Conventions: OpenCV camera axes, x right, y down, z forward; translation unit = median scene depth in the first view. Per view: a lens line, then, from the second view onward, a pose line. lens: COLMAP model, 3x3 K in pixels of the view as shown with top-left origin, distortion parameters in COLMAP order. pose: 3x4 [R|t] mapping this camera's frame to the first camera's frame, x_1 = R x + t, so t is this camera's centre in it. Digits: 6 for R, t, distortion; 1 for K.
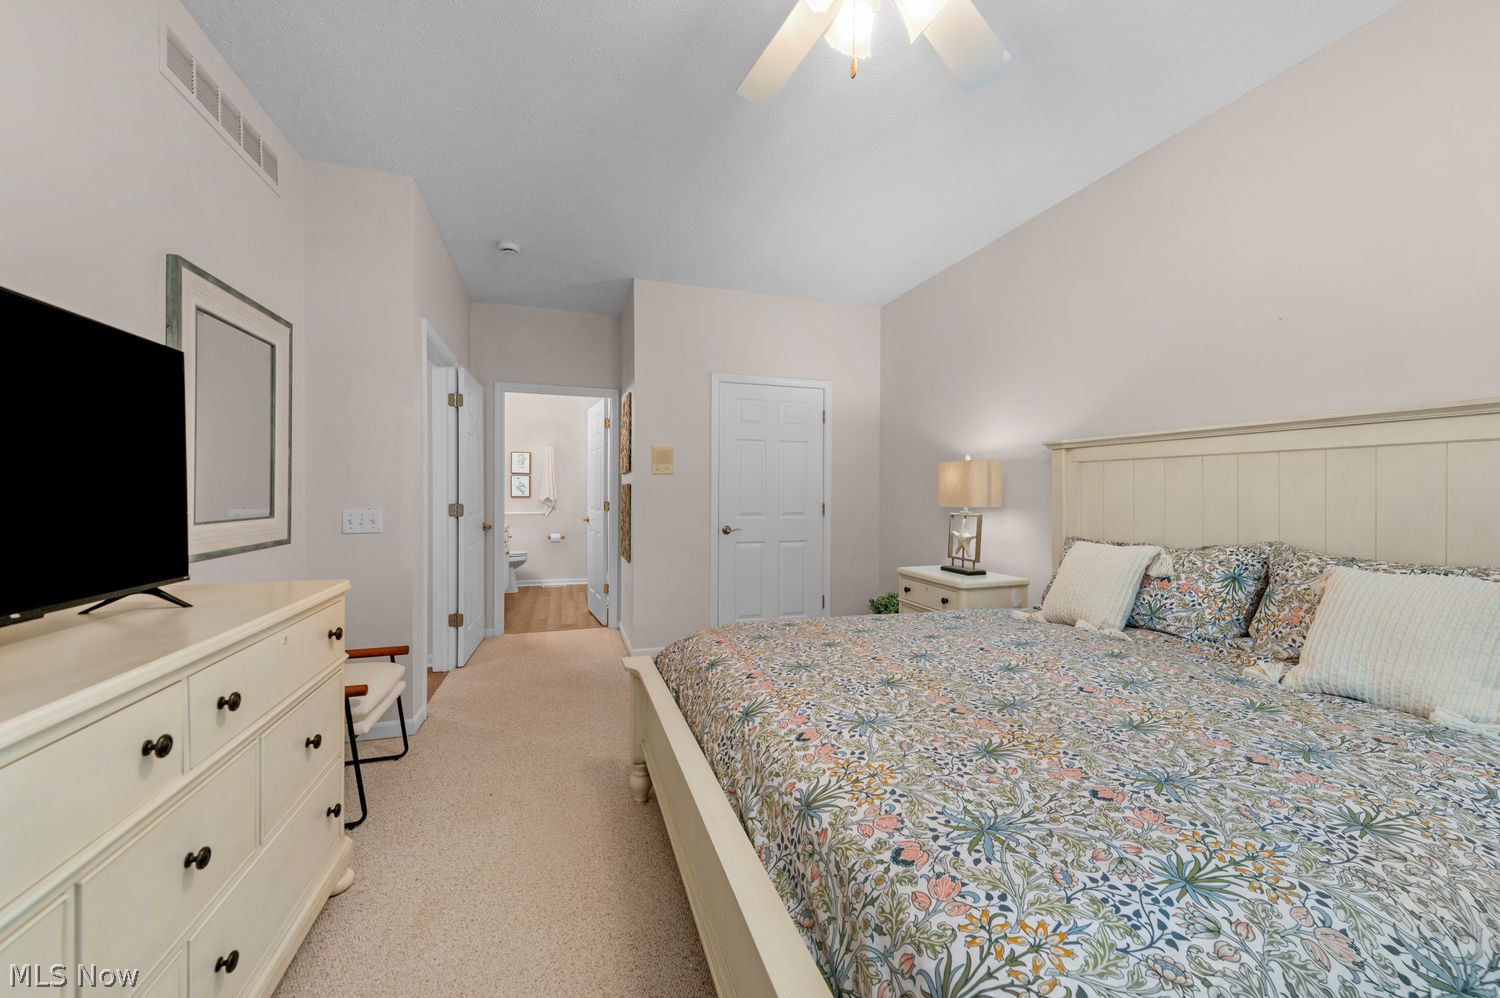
lens RADIAL K [[597.5, 0, 785.1], [0, 597.5, 498.6], [0, 0, 1]] dist [0.009626, -0.001176]
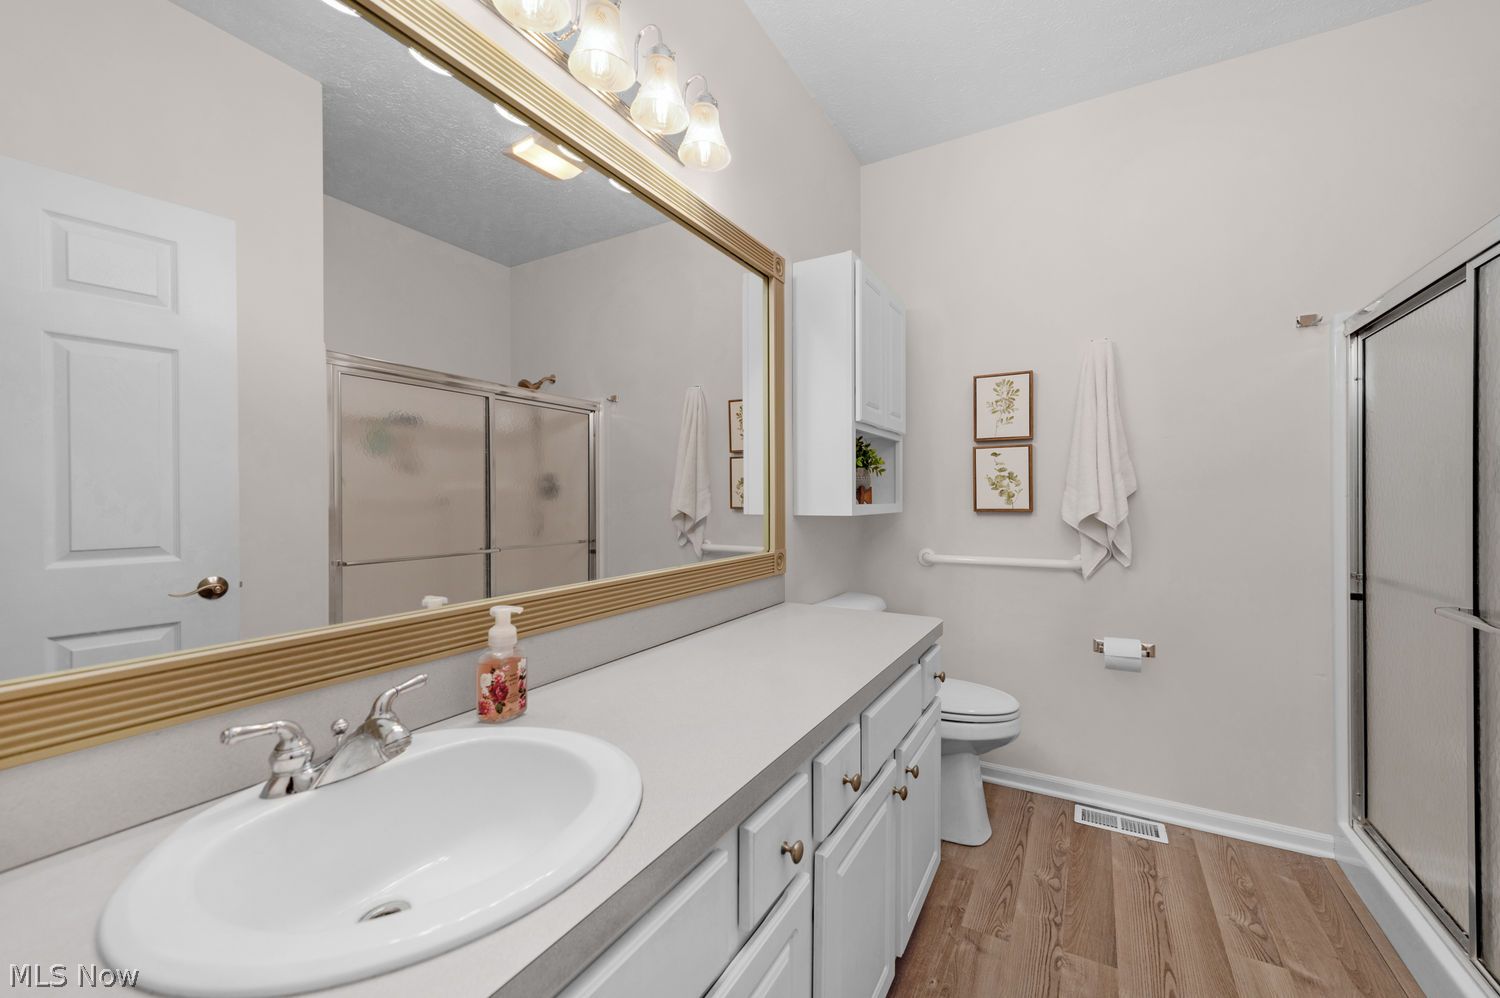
lens RADIAL K [[597.5, 0, 744.8], [0, 597.5, 499.7], [0, 0, 1]] dist [0.009626, -0.001176]
pose [[0.635636, -0.007973, -0.771947, -0.397643], [0.005268, 0.999968, -0.005990, -0.011747], [0.771971, -0.000259, 0.635658, 0.974558]]
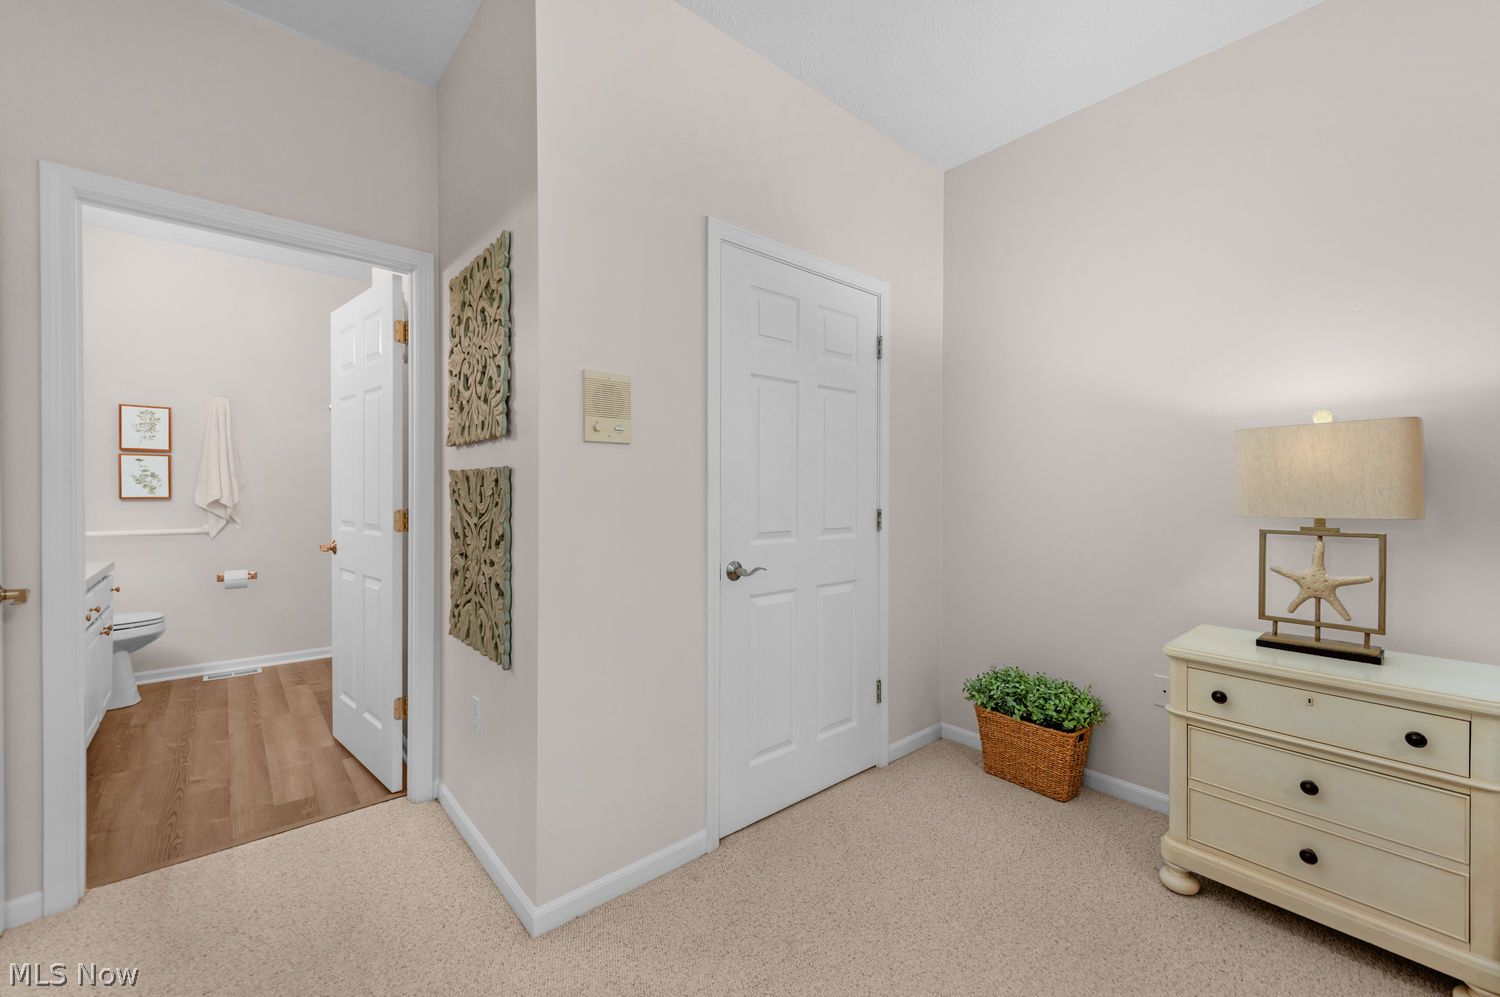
lens RADIAL K [[597.5, 0, 755.0], [0, 597.5, 495.3], [0, 0, 1]] dist [0.009626, -0.001176]
pose [[0.931398, -0.006820, 0.363939, -0.227976], [0.006106, 0.999977, 0.003113, -0.006243], [-0.363952, -0.000677, 0.931417, 0.521989]]
